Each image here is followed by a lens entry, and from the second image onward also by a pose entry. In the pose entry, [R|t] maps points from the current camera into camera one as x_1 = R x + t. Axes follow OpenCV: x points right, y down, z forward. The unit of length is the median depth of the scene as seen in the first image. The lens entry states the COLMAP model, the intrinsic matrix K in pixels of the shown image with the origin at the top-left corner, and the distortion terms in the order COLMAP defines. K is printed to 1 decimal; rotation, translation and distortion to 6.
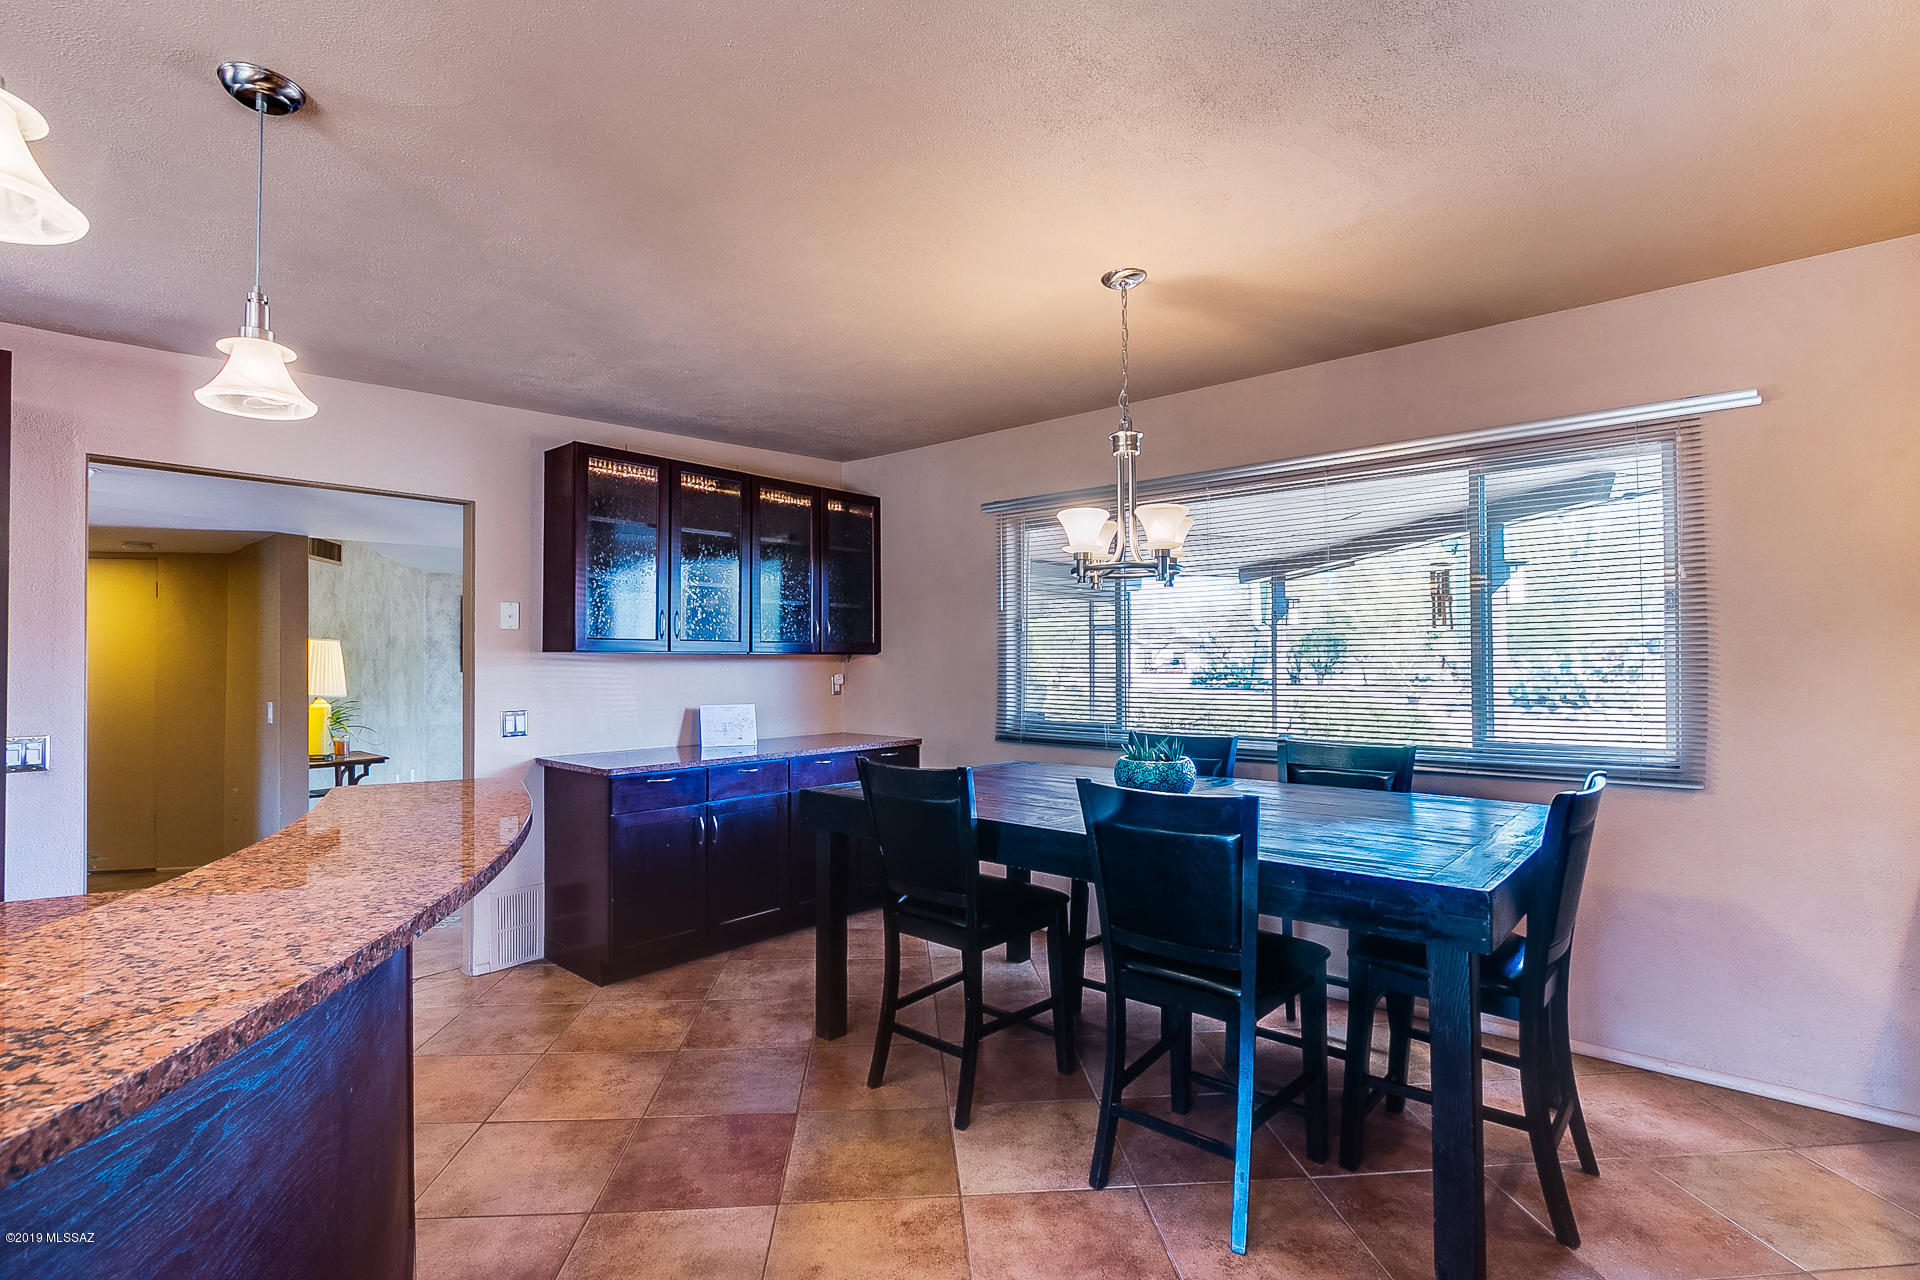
lens RADIAL K [[916.1, 0, 960.5], [0, 916.1, 656.5], [0, 0, 1]] dist [-0.000819, 0.000512]
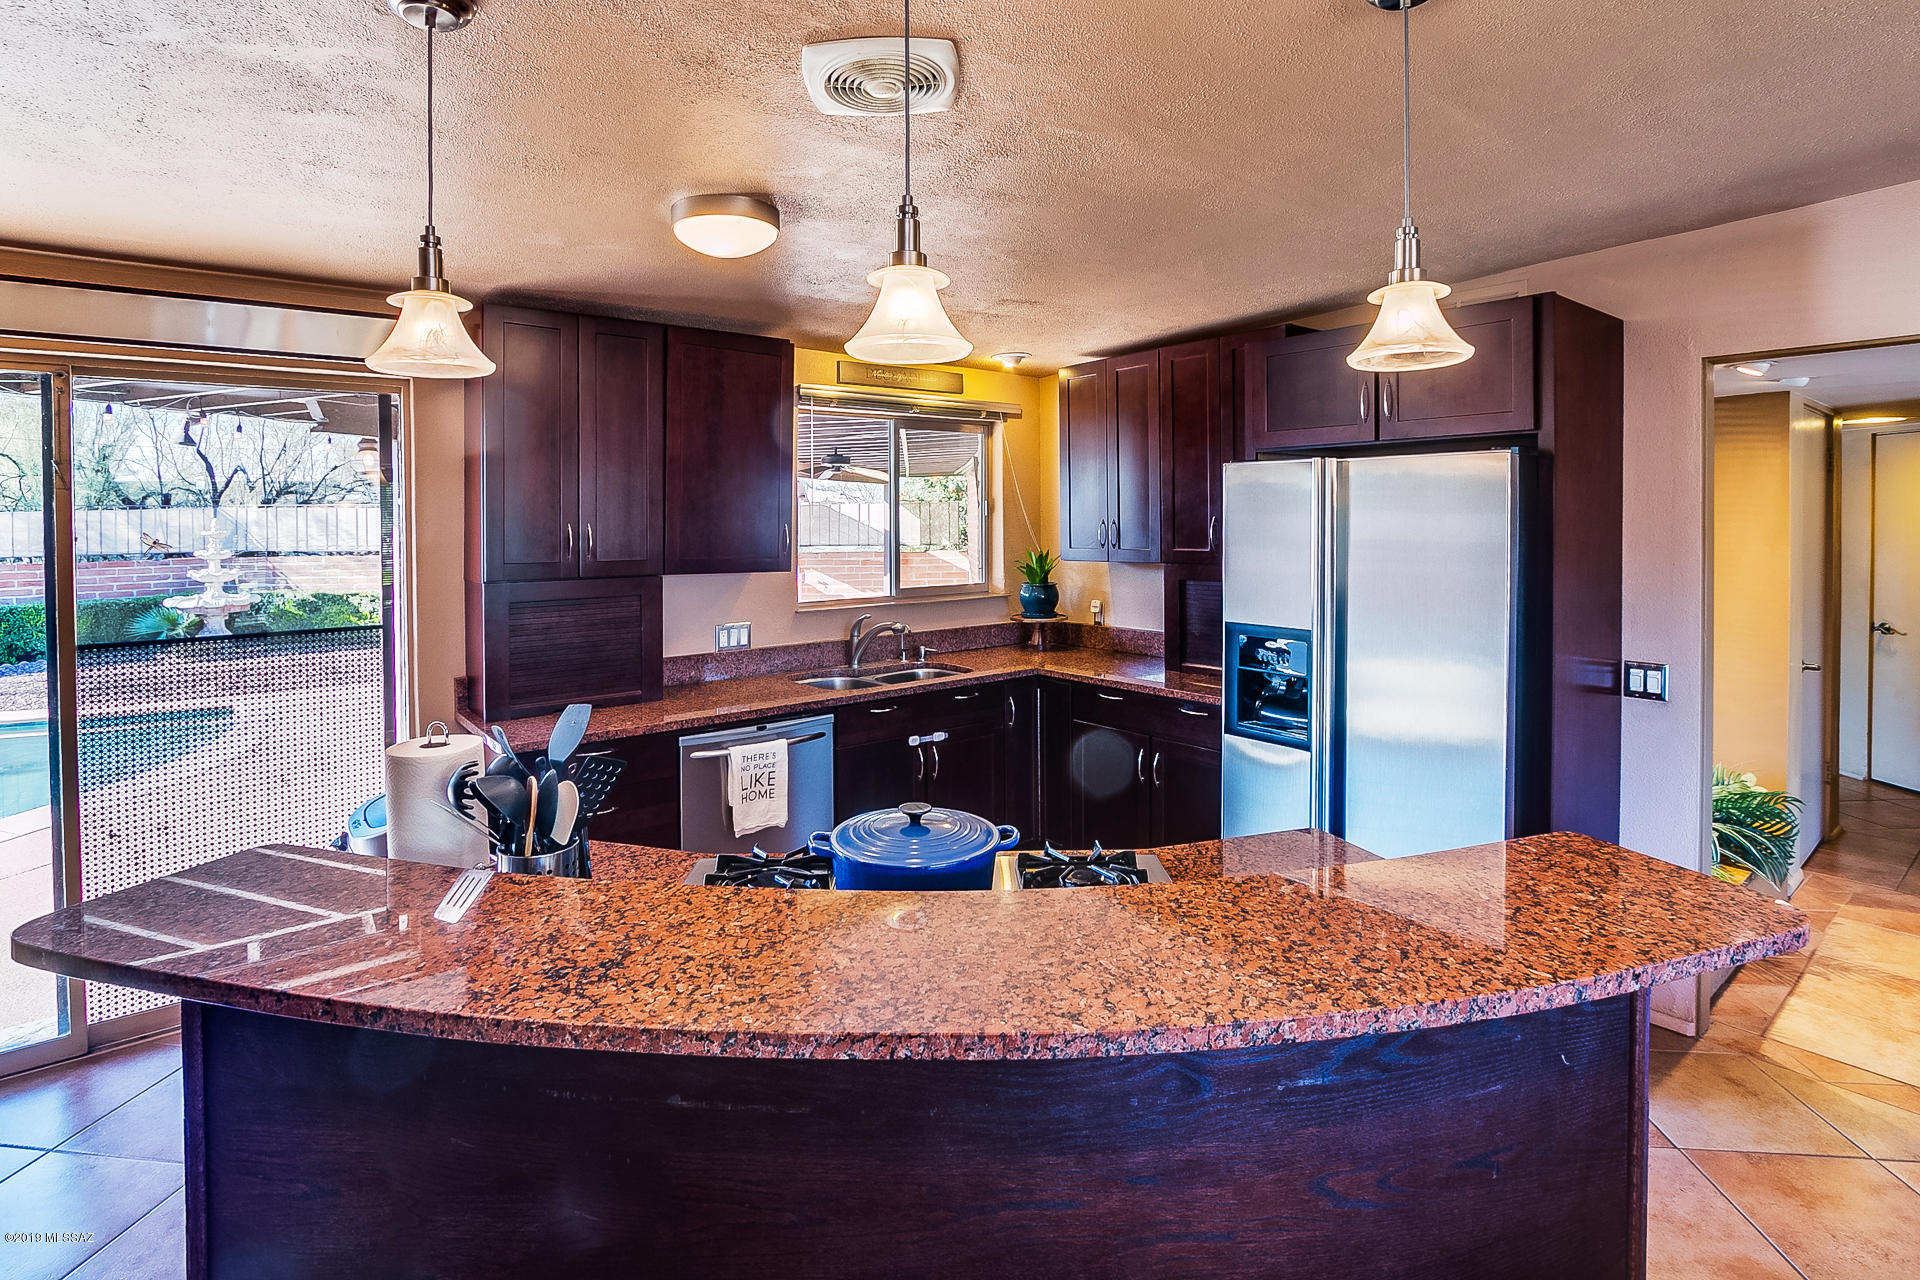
lens RADIAL K [[956.9, 0, 946.1], [0, 956.9, 535.0], [0, 0, 1]] dist [-0.022791, 0.000765]
pose [[-0.187648, 0.022357, -0.981982, 0.086151], [0.017964, 0.999652, 0.019327, -0.063735], [0.982072, -0.014014, -0.187984, 0.345721]]
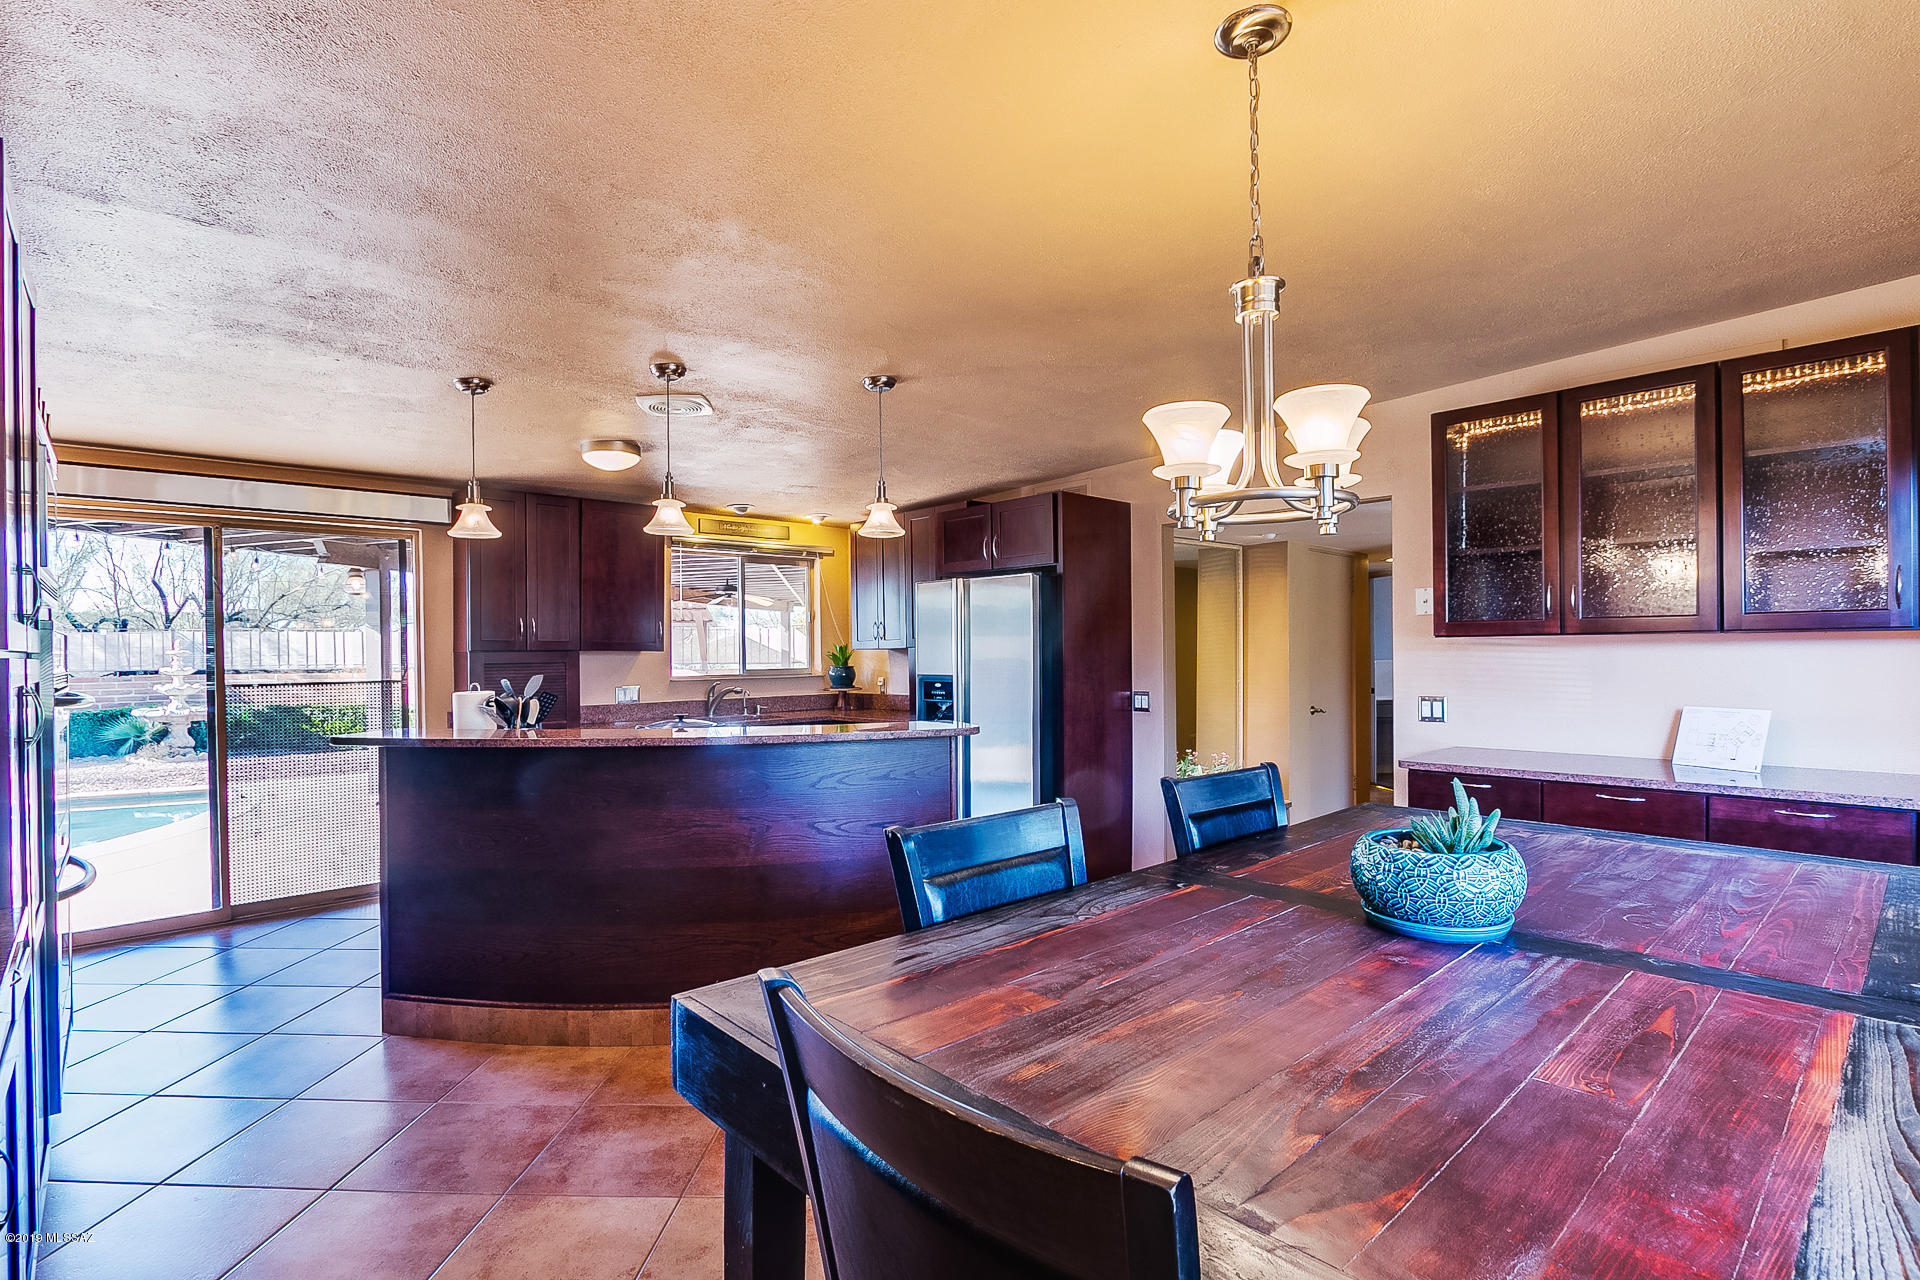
lens RADIAL K [[916.1, 0, 960.5], [0, 916.1, 656.5], [0, 0, 1]] dist [-0.000819, 0.000512]
pose [[-0.093669, 0.011029, -0.995542, 0.592383], [0.023554, 0.999683, 0.008858, -0.004698], [0.995325, -0.022619, -0.093899, 0.623477]]
